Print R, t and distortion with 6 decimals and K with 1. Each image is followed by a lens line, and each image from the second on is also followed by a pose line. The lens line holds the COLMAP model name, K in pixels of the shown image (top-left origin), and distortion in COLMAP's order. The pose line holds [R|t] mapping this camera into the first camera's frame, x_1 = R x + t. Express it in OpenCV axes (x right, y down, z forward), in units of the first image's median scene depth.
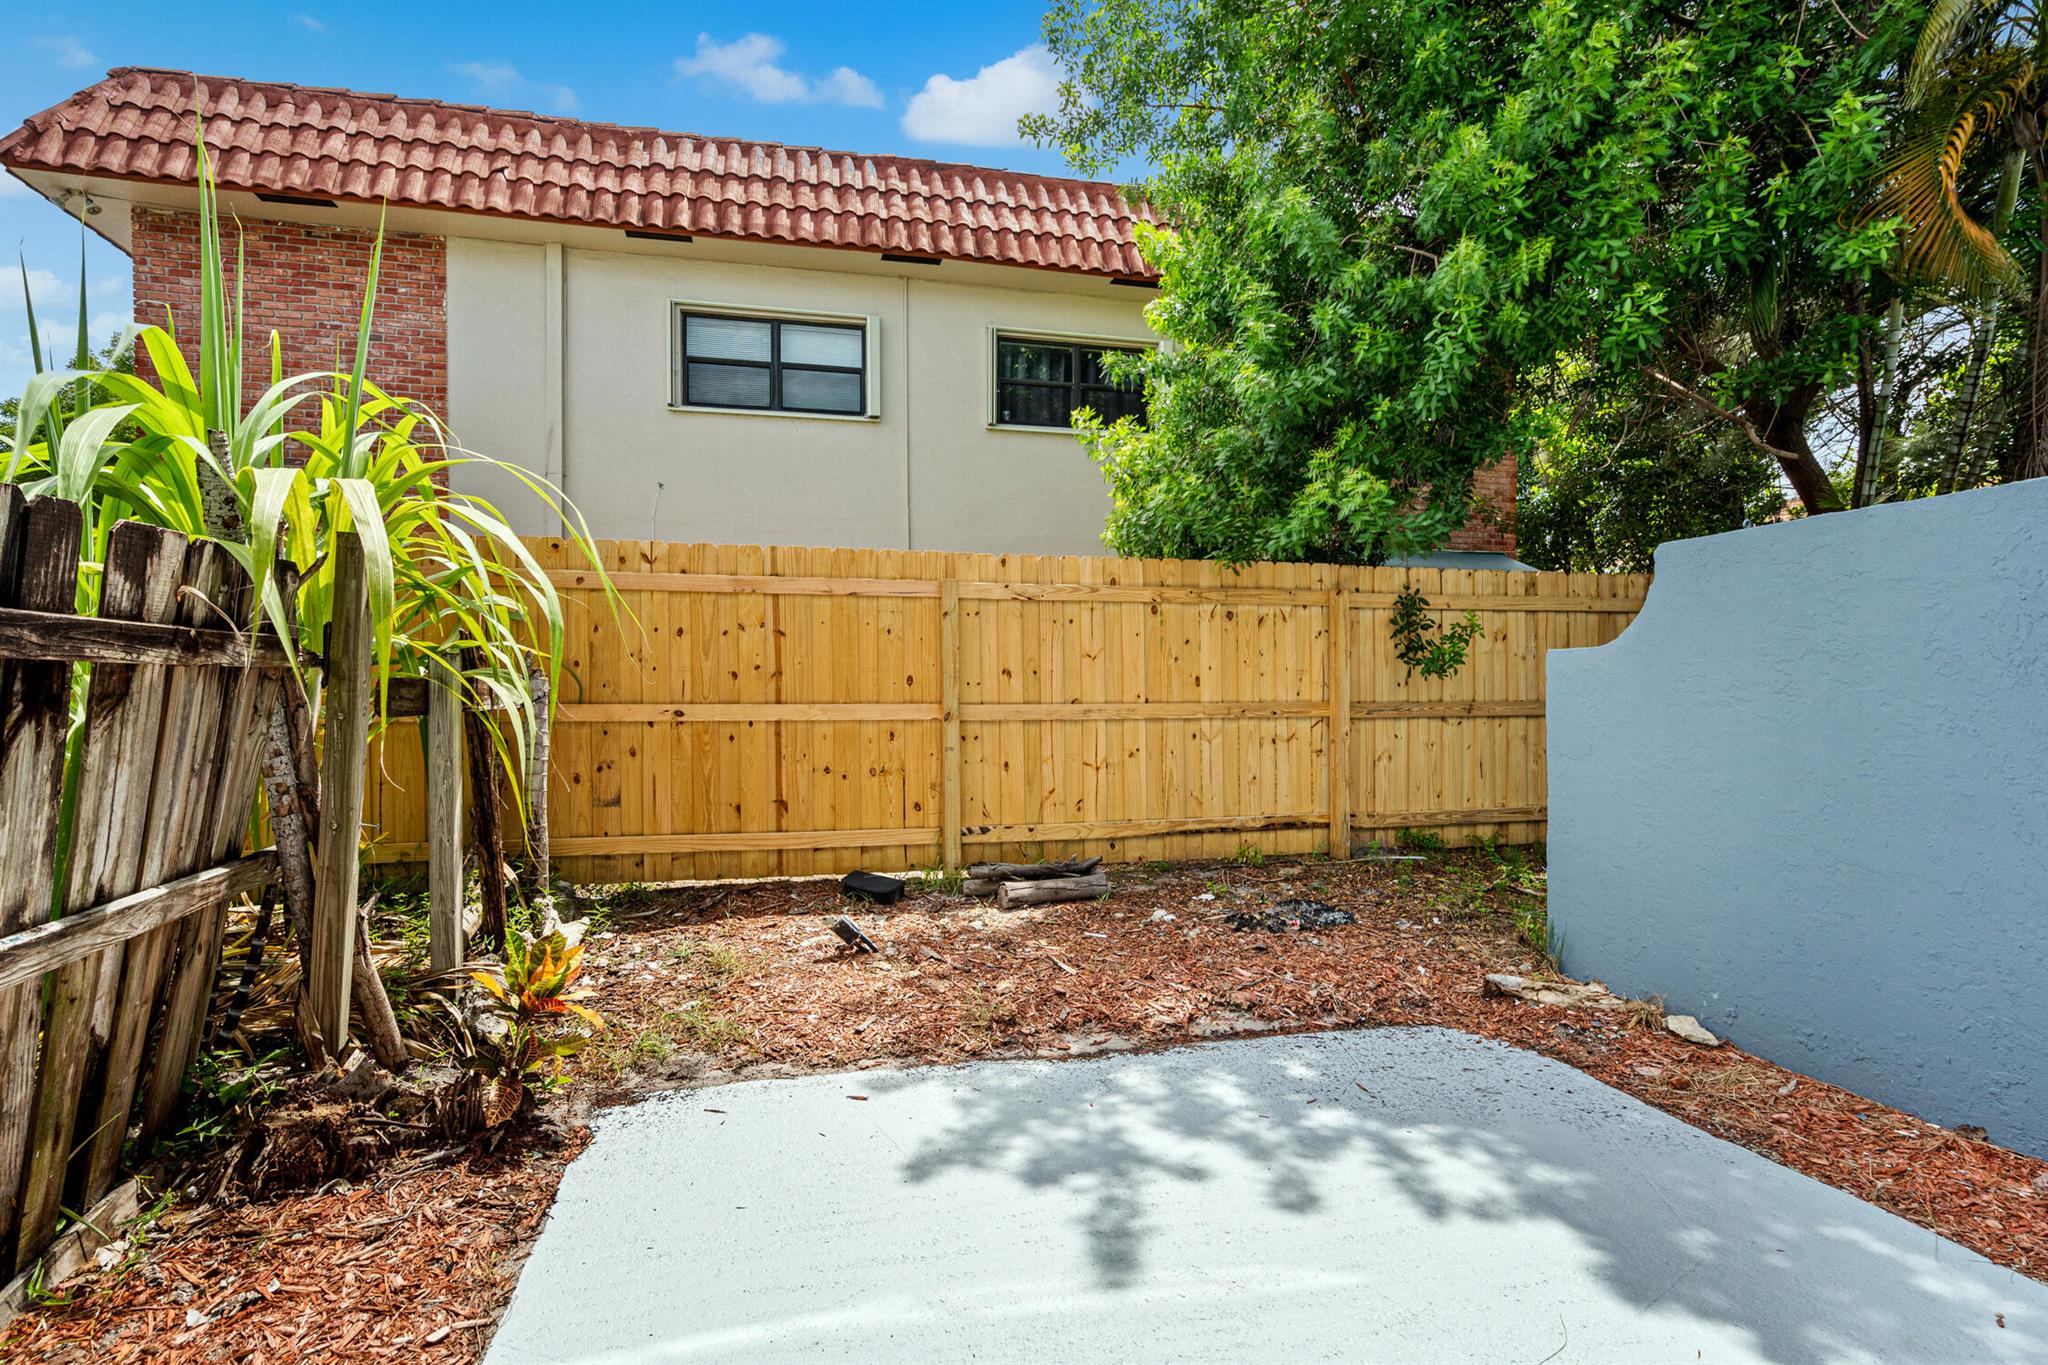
lens RADIAL K [[947.6, 0, 989.4], [0, 947.6, 671.8], [0, 0, 1]] dist [-0.068477, 0.022340]
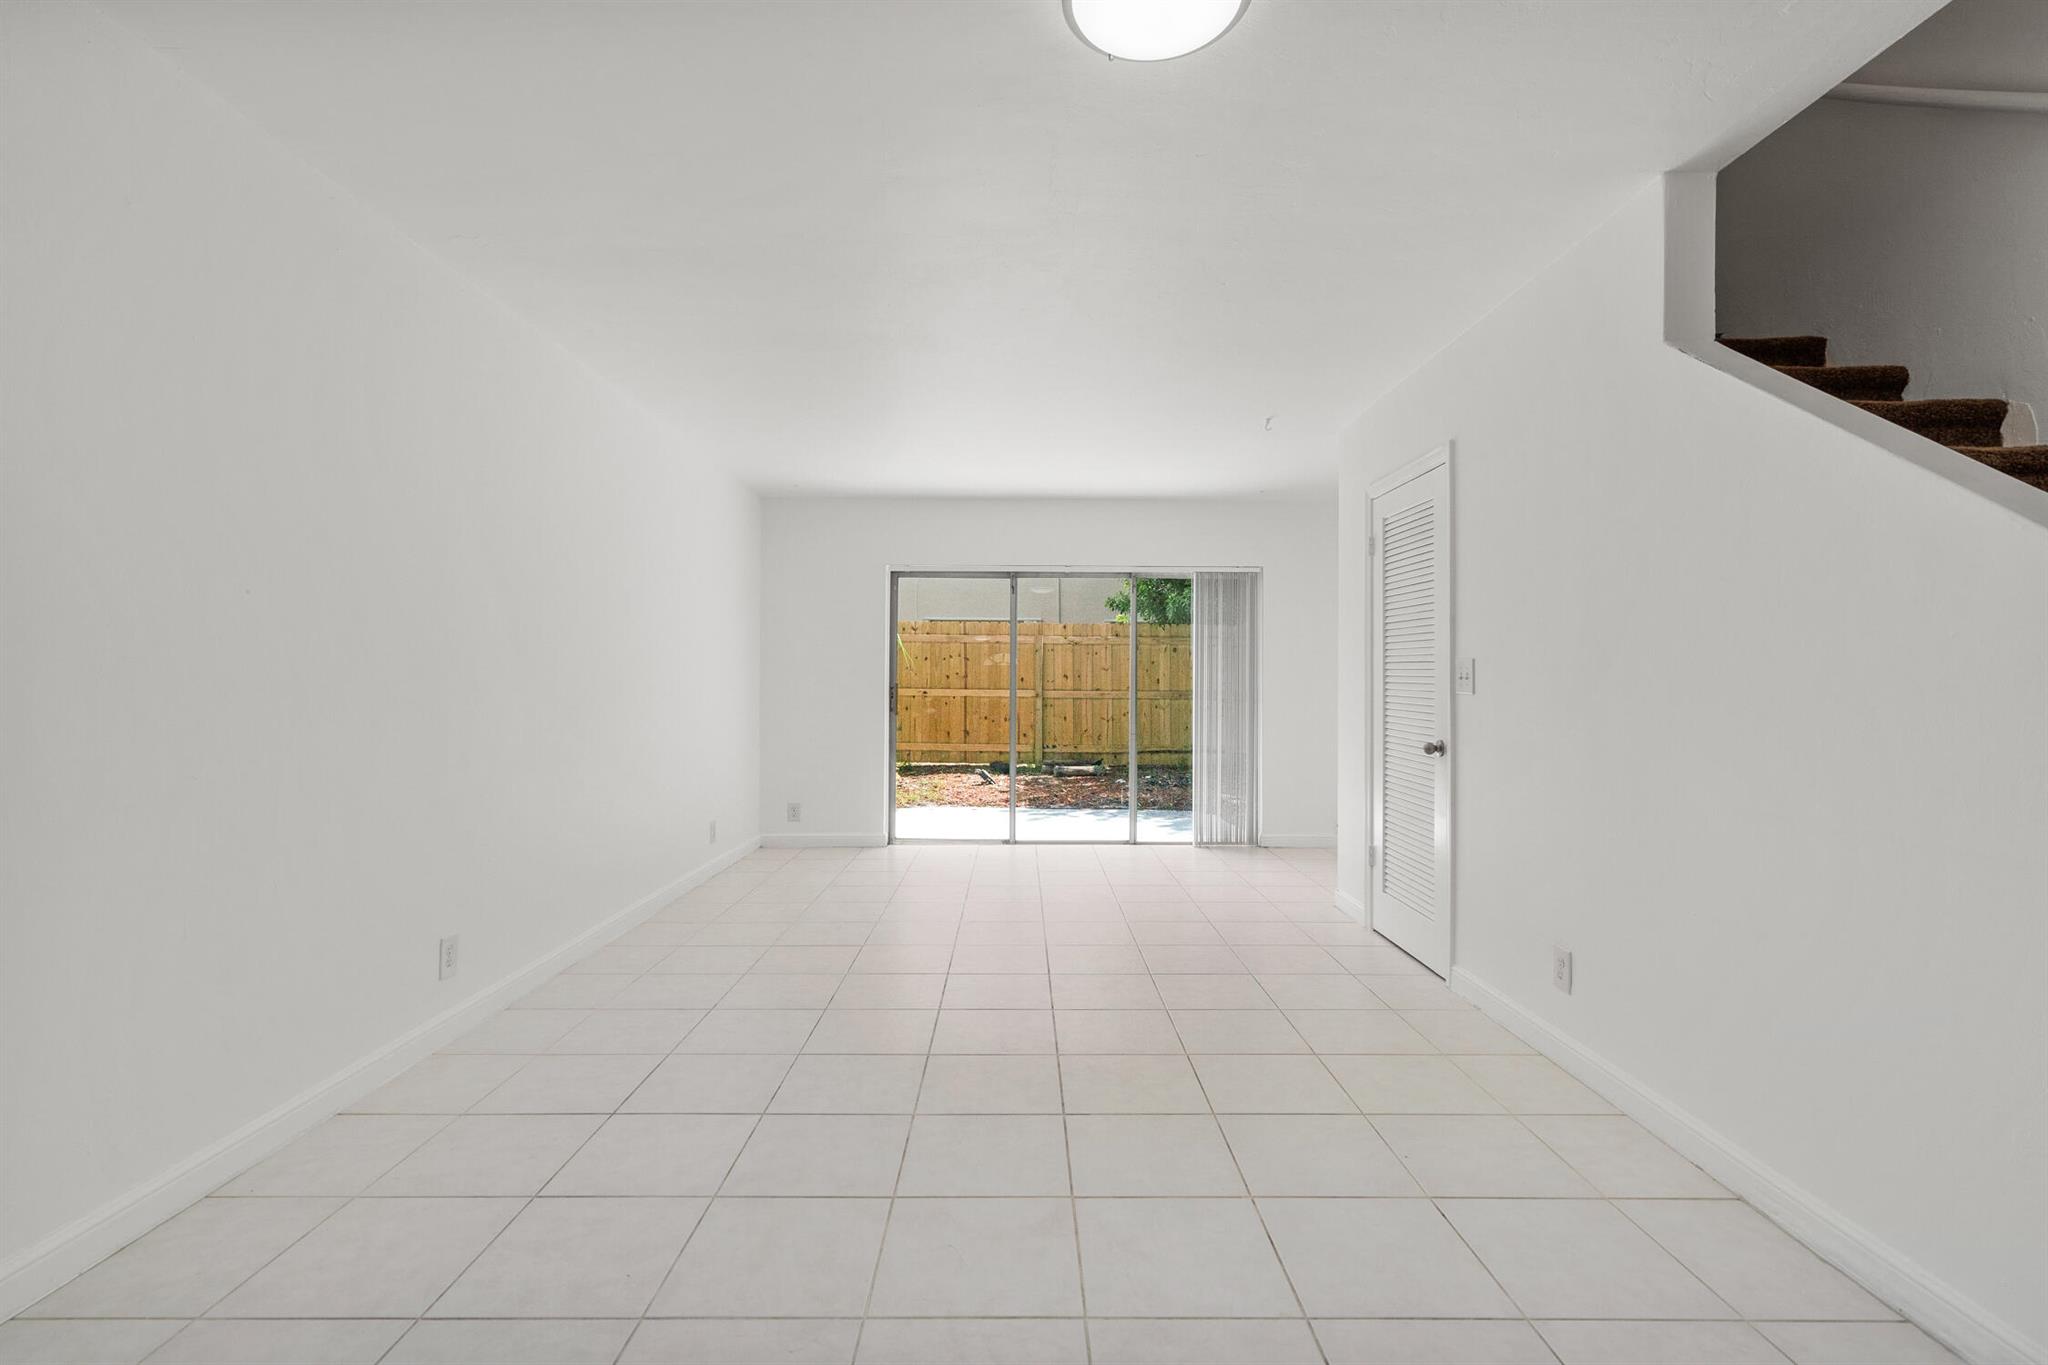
lens RADIAL K [[930.5, 0, 1022.6], [0, 930.5, 675.3], [0, 0, 1]] dist [-0.002862, -0.000011]
pose [[0.975719, 0.005344, -0.218961, 0.401807], [-0.005070, 0.999986, 0.001810, -0.005634], [0.218968, -0.000656, 0.975732, -1.169616]]
